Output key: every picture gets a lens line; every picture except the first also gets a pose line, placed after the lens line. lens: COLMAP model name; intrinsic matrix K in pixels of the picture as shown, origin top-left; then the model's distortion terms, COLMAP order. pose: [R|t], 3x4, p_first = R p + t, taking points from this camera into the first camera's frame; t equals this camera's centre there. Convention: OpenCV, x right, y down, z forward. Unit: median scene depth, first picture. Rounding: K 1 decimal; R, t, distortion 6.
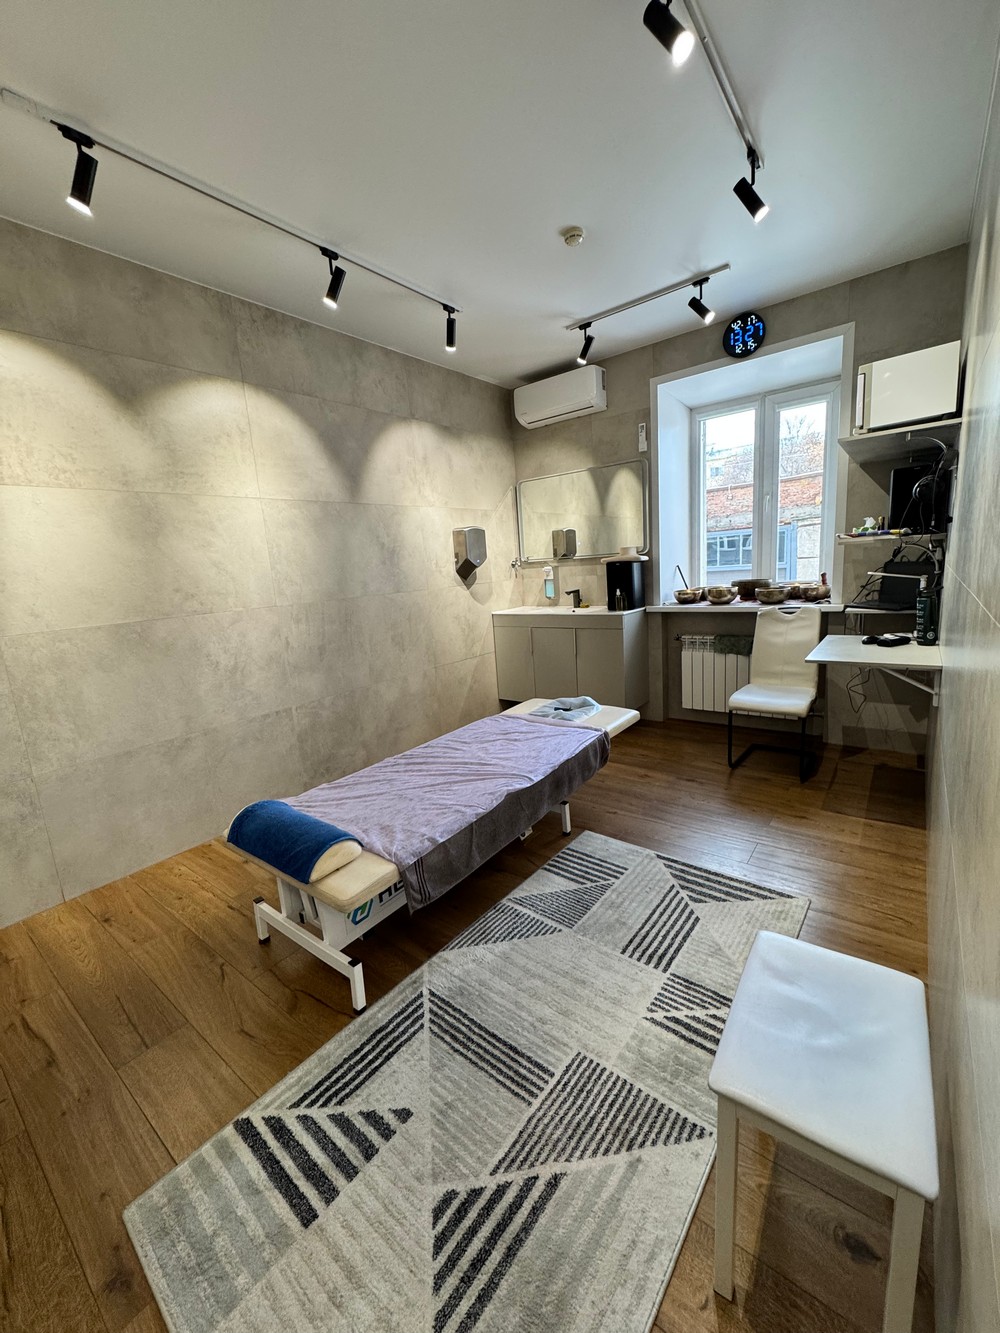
lens RADIAL K [[530.9, 0, 499.5], [0, 530.9, 664.0], [0, 0, 1]] dist [-0.001523, 0.000254]
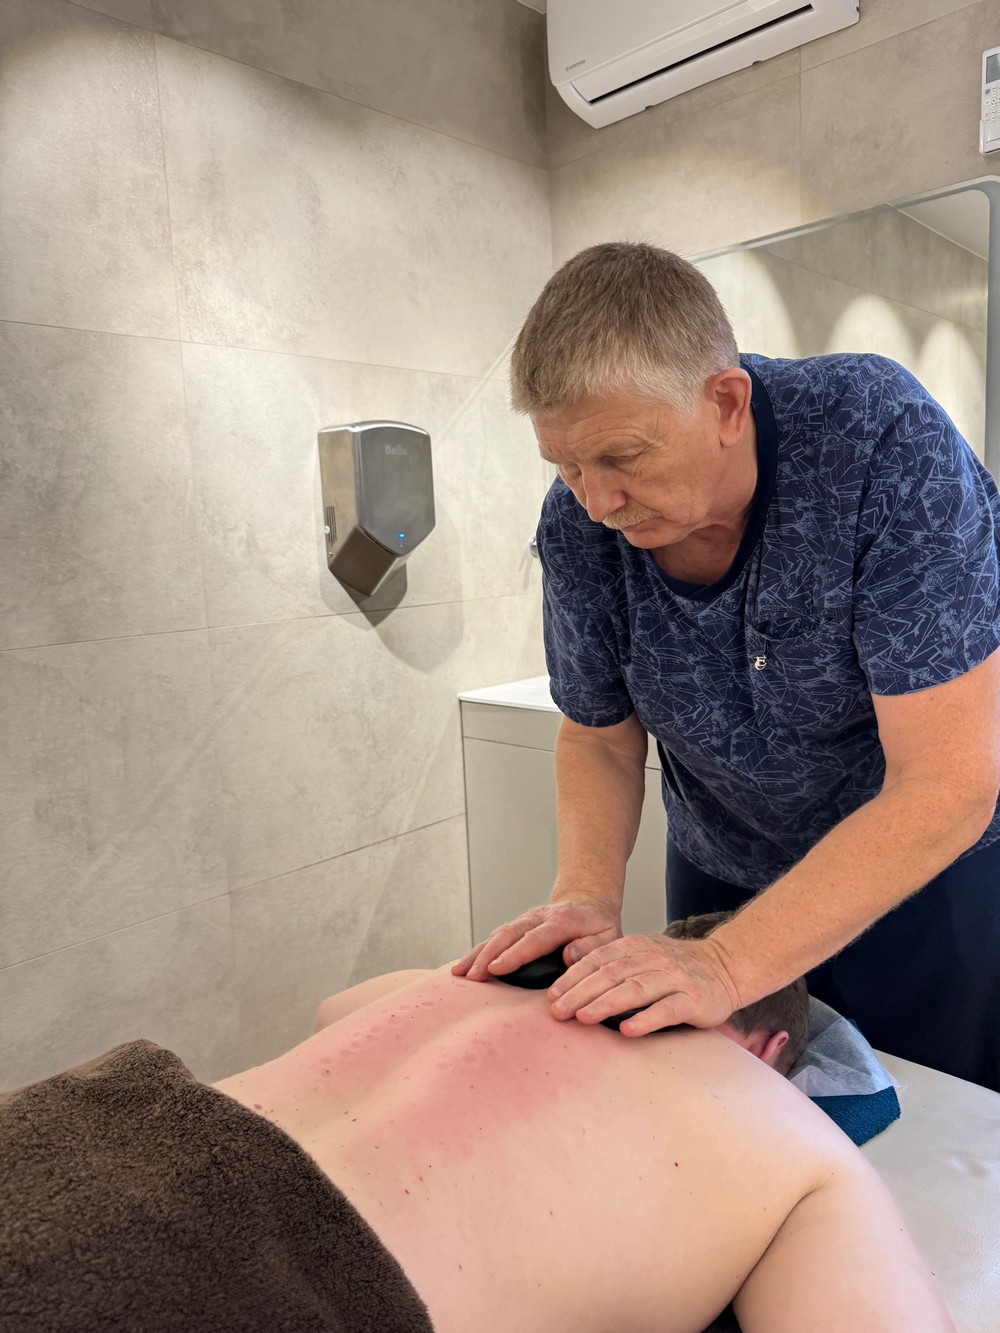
lens RADIAL K [[938.4, 0, 503.6], [0, 938.4, 664.4], [0, 0, 1]] dist [-0.003374, -0.000564]
pose [[0.995070, 0.039426, -0.091004, 0.110924], [-0.043293, 0.998225, -0.040909, -0.164054], [0.089230, 0.044647, 0.995010, 0.774358]]
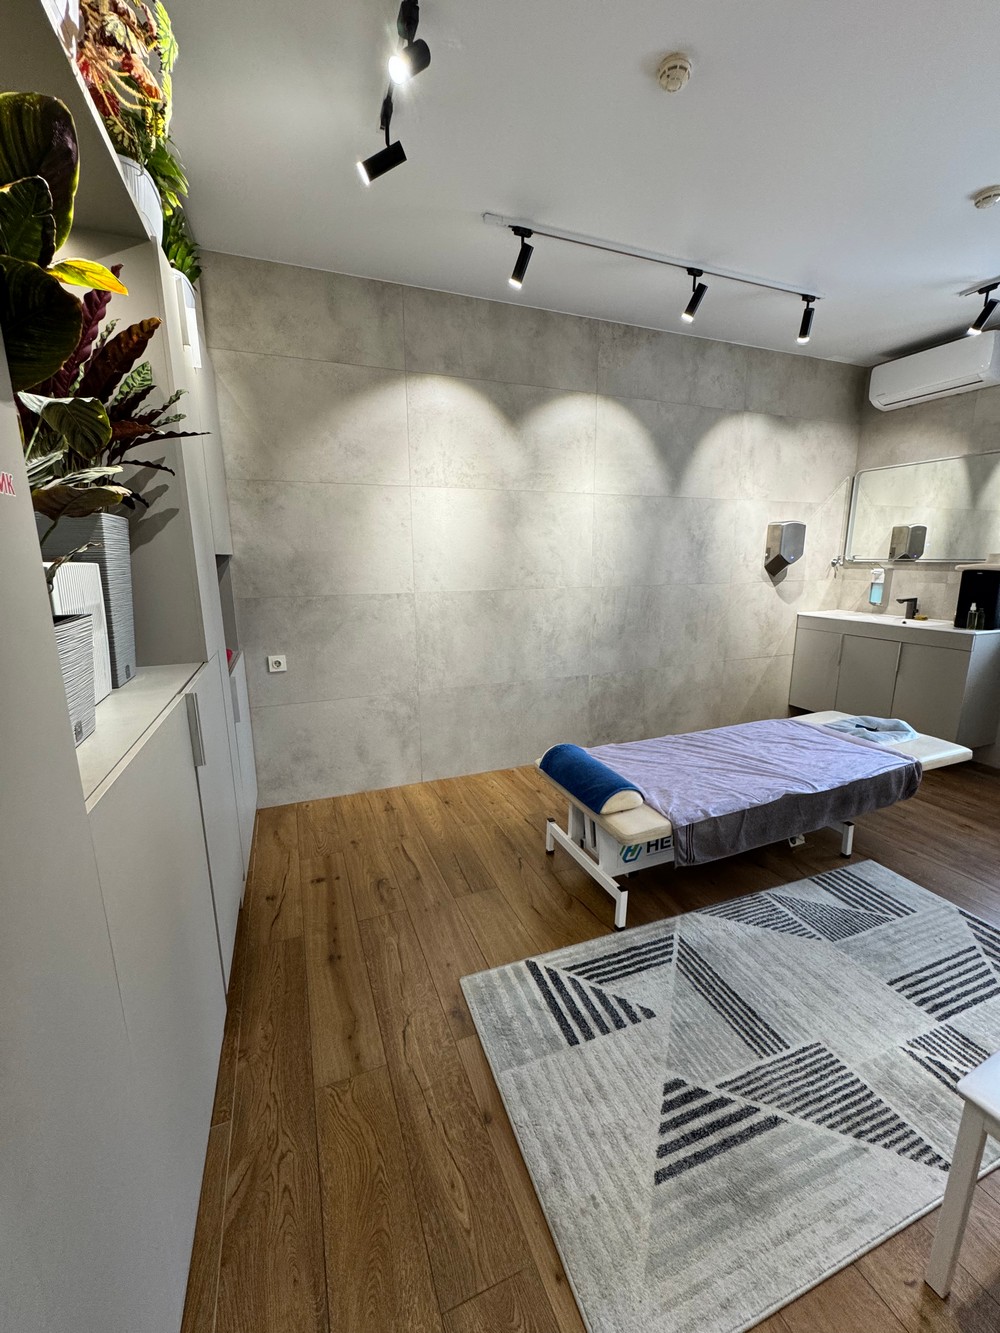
lens RADIAL K [[530.9, 0, 503.0], [0, 530.9, 666.0], [0, 0, 1]] dist [-0.001523, 0.000254]
pose [[0.865578, 0.164867, -0.472858, -0.011282], [-0.146345, 0.986310, 0.075999, 0.001602], [0.478914, 0.003417, 0.877855, -0.133381]]
